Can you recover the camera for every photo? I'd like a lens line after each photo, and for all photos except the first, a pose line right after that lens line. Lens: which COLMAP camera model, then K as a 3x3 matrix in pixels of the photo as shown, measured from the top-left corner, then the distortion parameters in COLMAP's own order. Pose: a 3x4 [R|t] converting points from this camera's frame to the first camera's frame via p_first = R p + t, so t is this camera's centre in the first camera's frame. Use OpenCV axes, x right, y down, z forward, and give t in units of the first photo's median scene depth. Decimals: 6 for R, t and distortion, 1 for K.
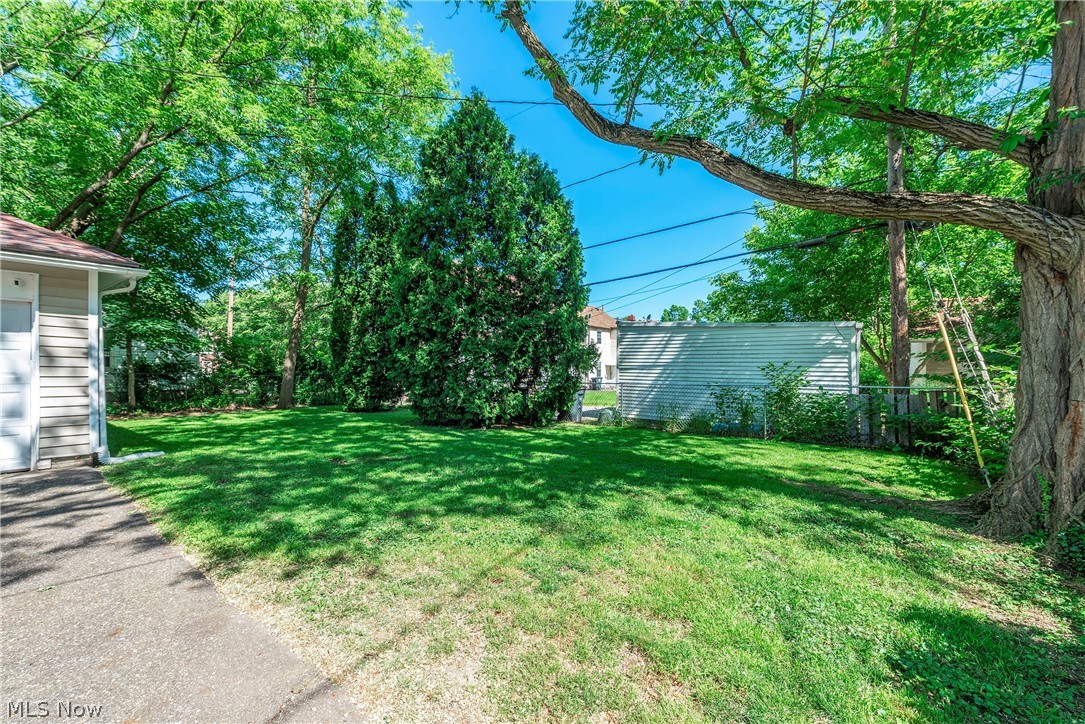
lens RADIAL K [[424.2, 0, 541.3], [0, 424.2, 366.6], [0, 0, 1]] dist [0.011396, -0.000142]
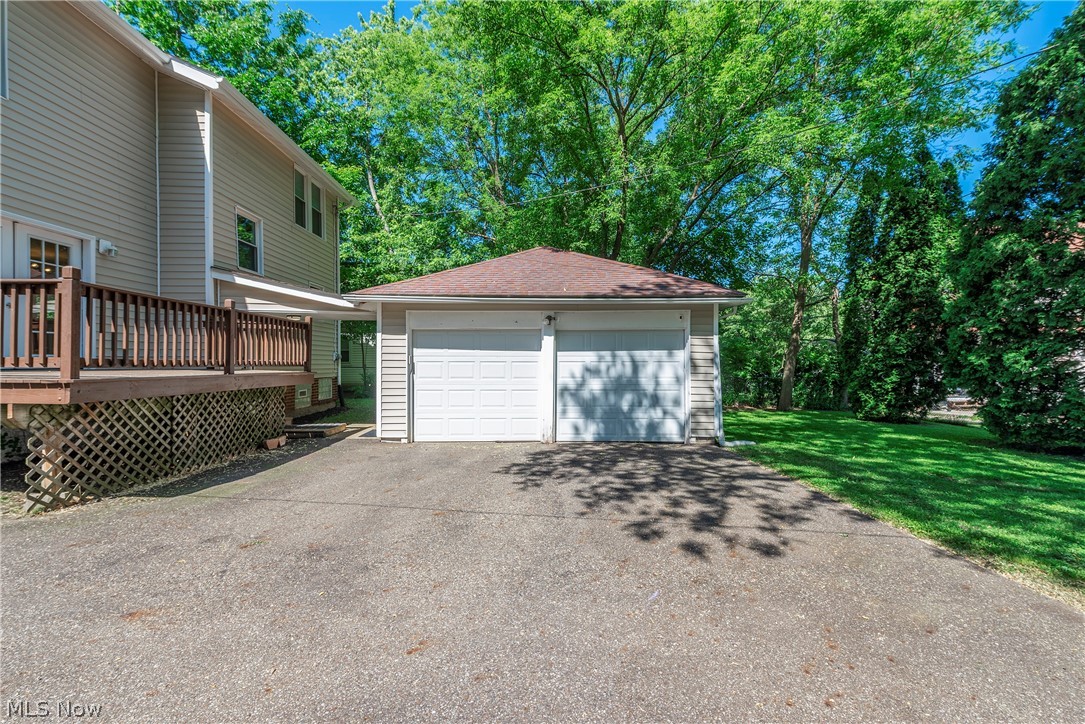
lens RADIAL K [[456.7, 0, 542.5], [0, 456.7, 362.0], [0, 0, 1]] dist [0.003020, 0.000390]
pose [[0.599374, -0.009218, -0.800416, -0.124693], [0.001858, 0.999947, -0.010124, -0.012285], [0.800467, 0.004580, 0.599360, -0.183199]]
